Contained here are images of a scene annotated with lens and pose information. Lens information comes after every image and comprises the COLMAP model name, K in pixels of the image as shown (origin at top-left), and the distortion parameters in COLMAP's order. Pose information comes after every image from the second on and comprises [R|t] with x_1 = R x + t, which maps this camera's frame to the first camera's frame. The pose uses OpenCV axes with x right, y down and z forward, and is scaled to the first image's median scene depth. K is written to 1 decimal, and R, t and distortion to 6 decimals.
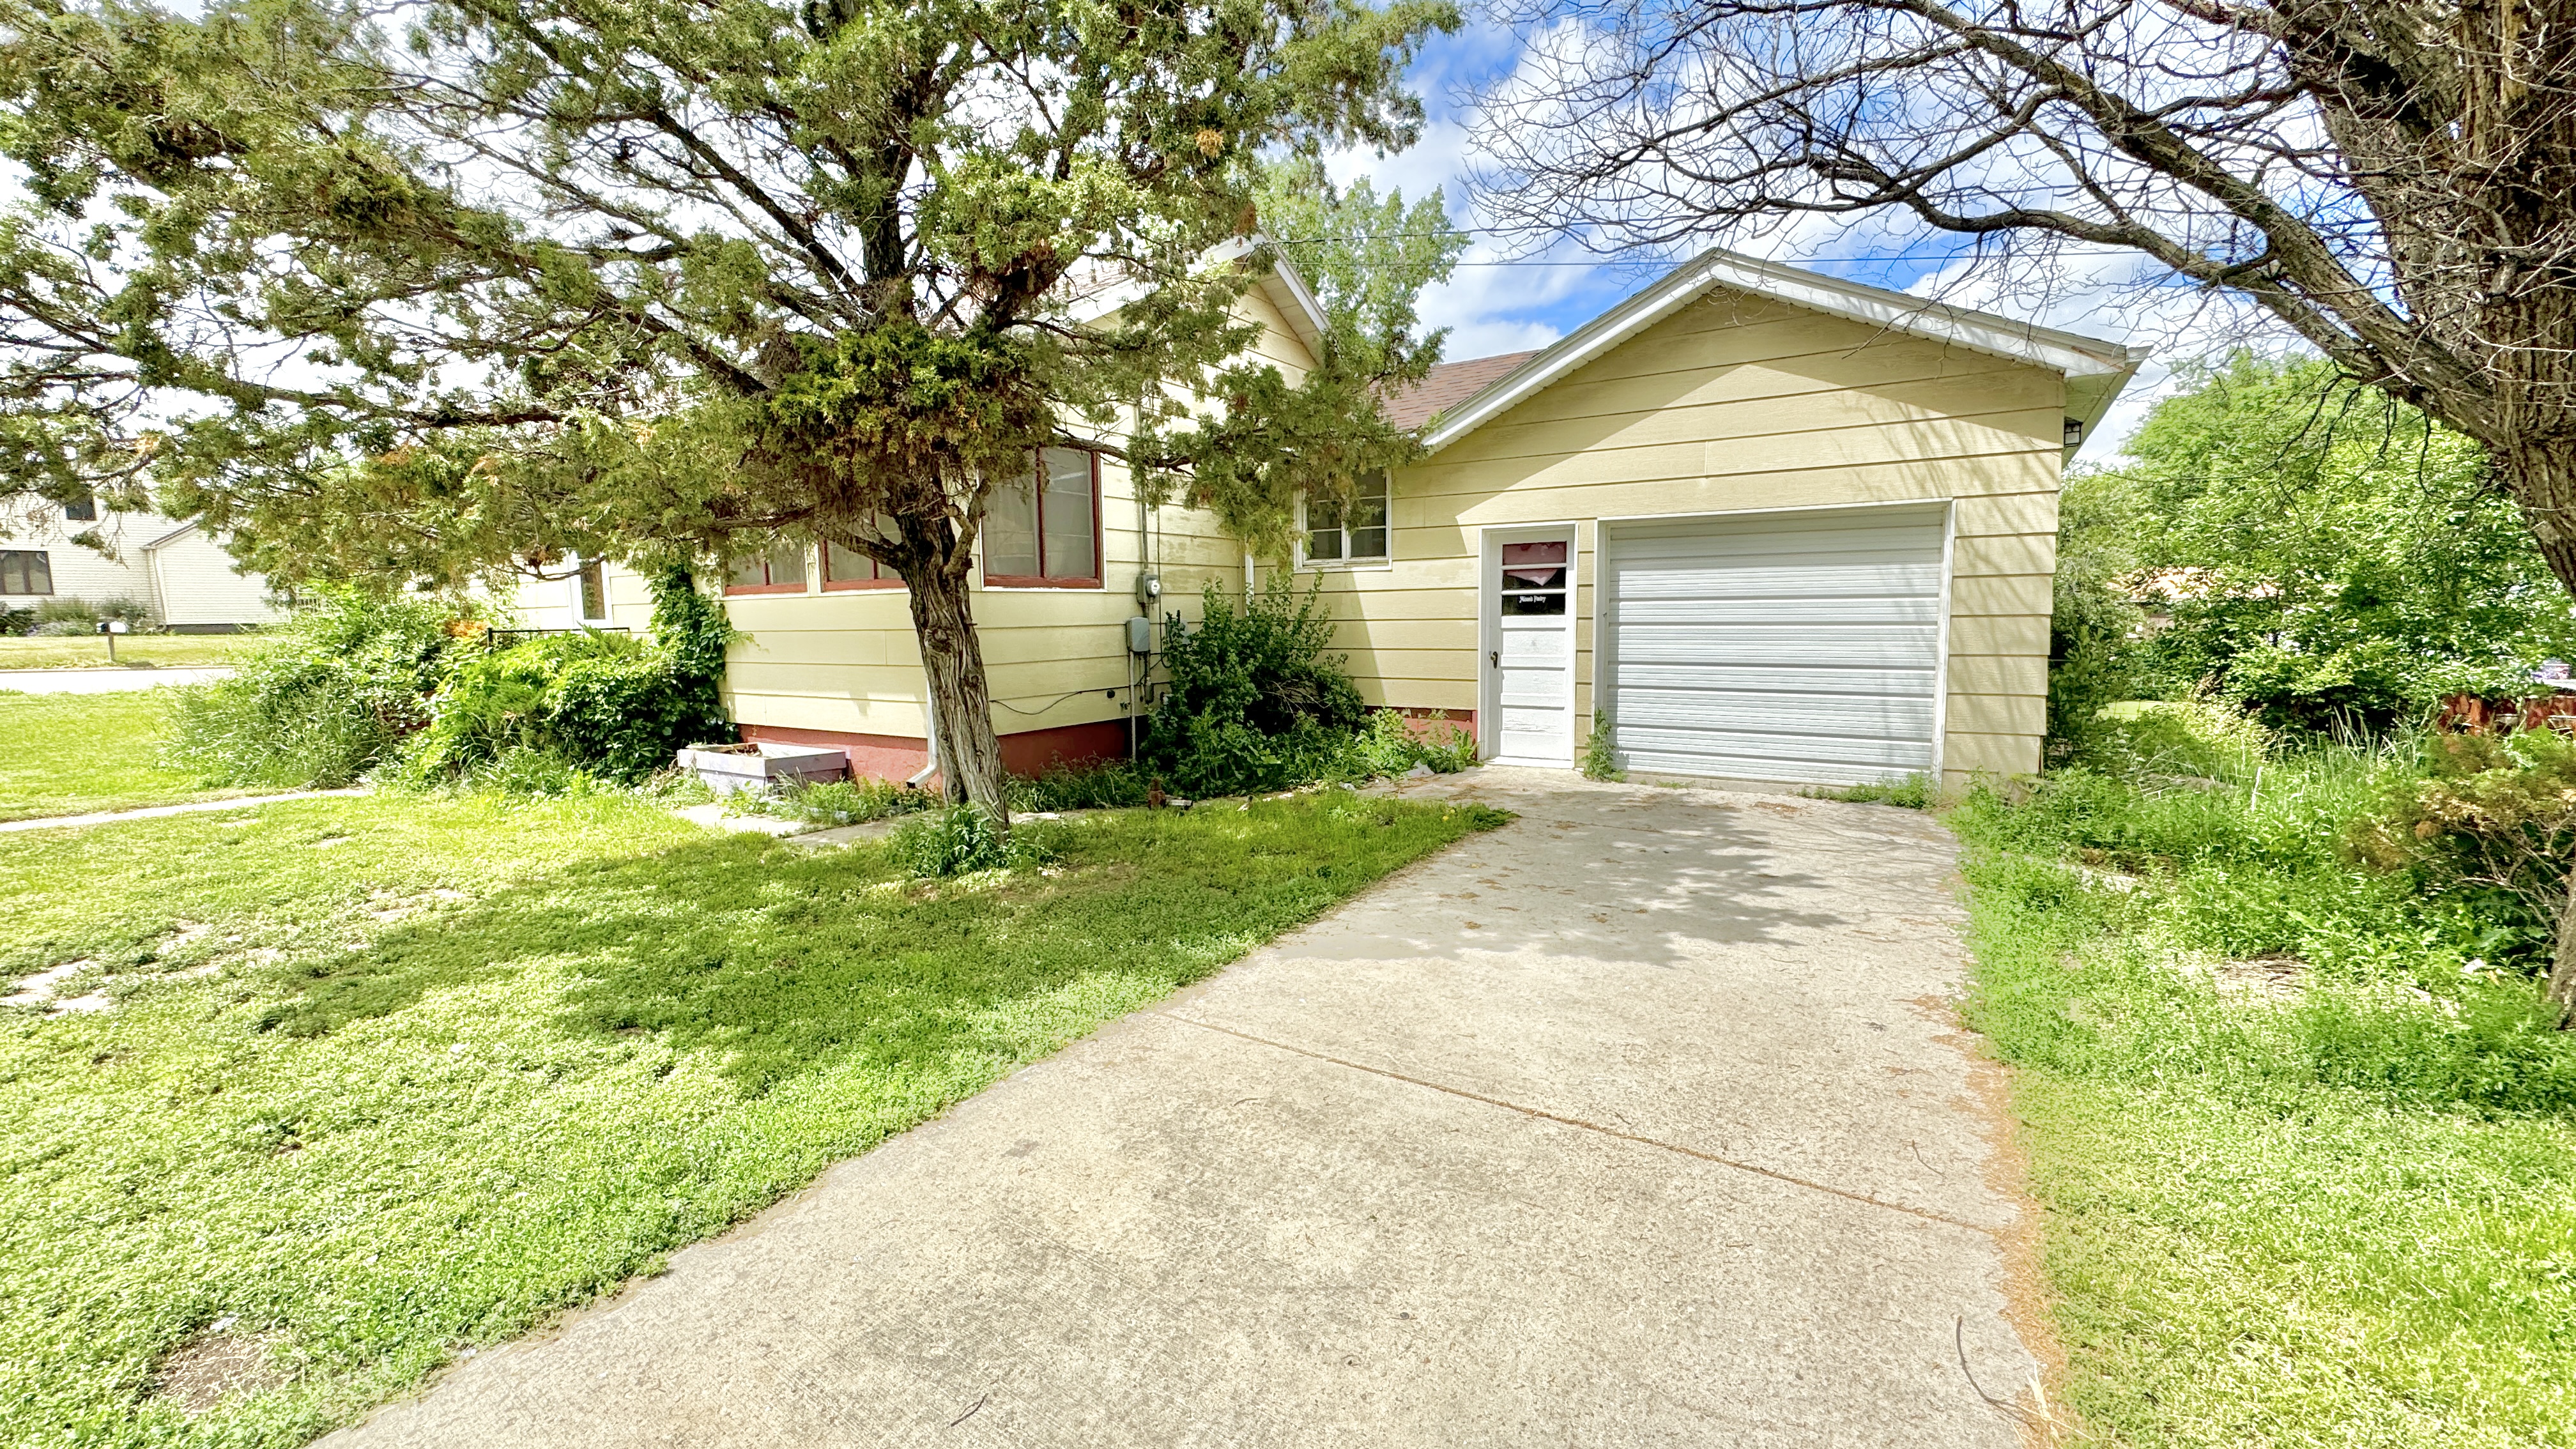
lens RADIAL K [[1032.6, 0, 1307.1], [0, 1032.6, 711.7], [0, 0, 1]] dist [-0.002612, 0.001043]
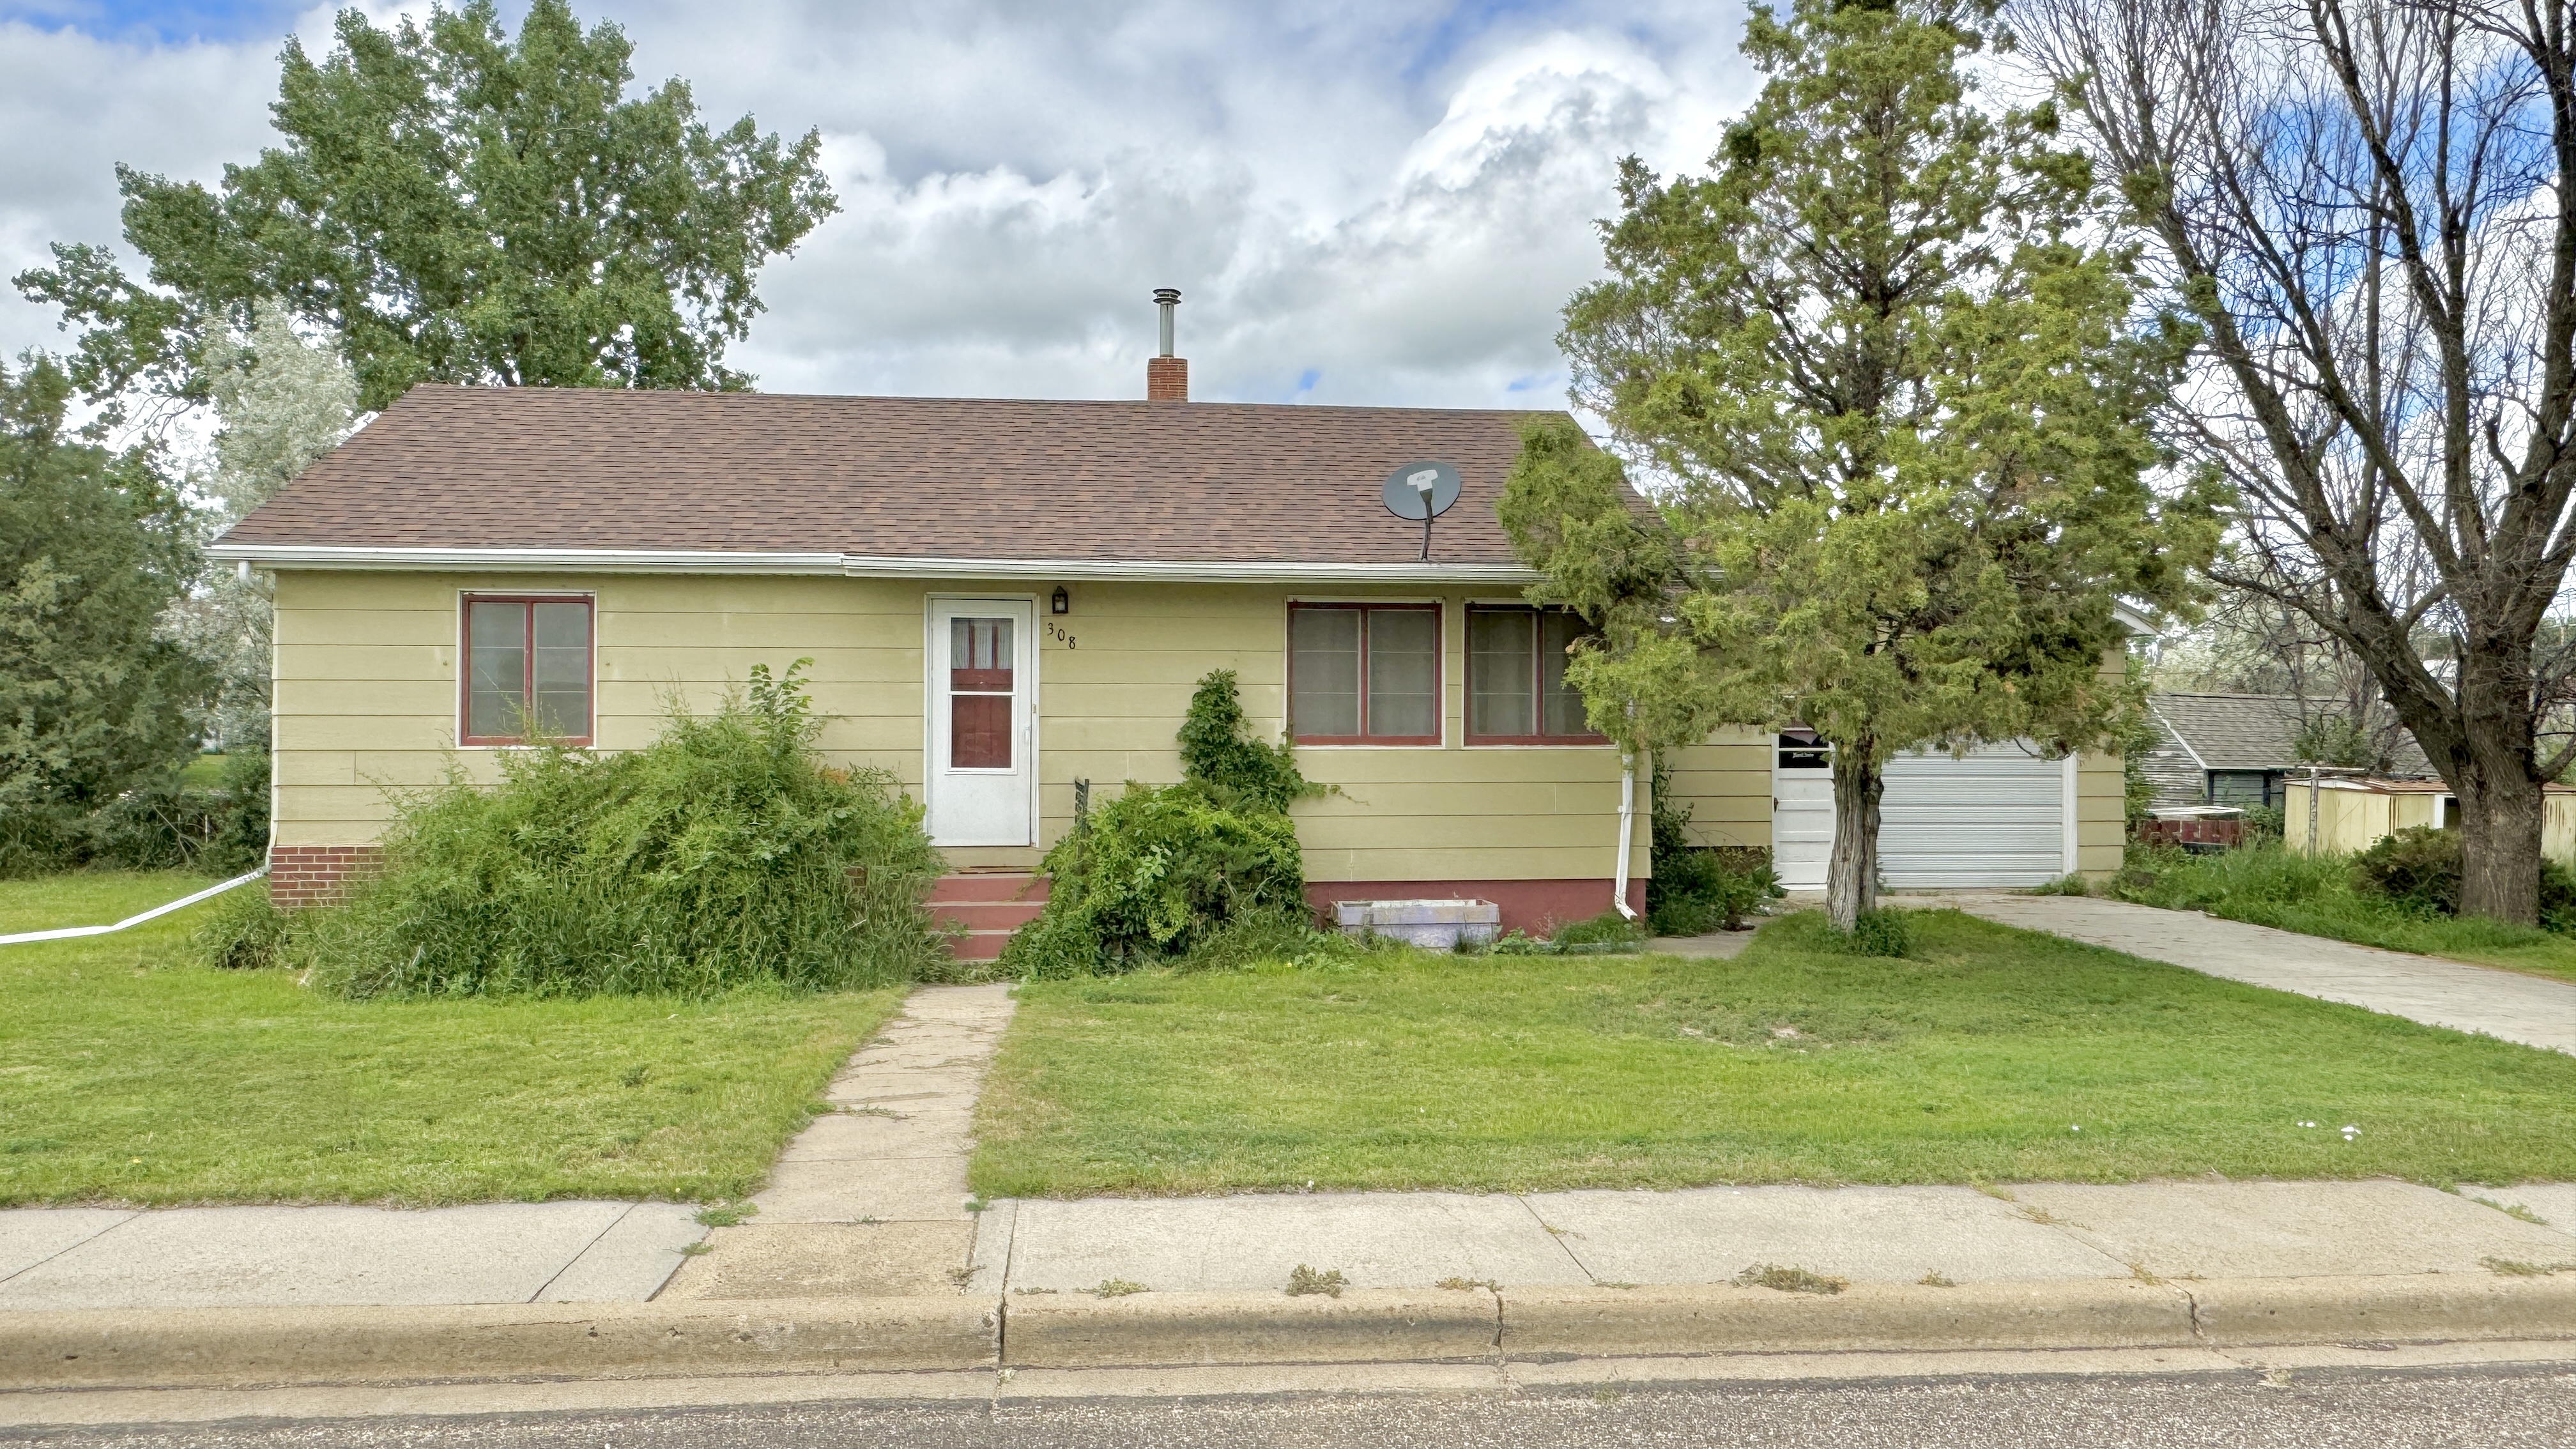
lens RADIAL K [[1710.7, 0, 1286.1], [0, 1710.7, 735.9], [0, 0, 1]] dist [-0.011267, 0.000329]
pose [[0.784383, 0.013918, 0.620120, -1.587905], [0.043111, 0.996107, -0.076887, -0.001331], [-0.618776, 0.087043, 0.780730, -0.230344]]
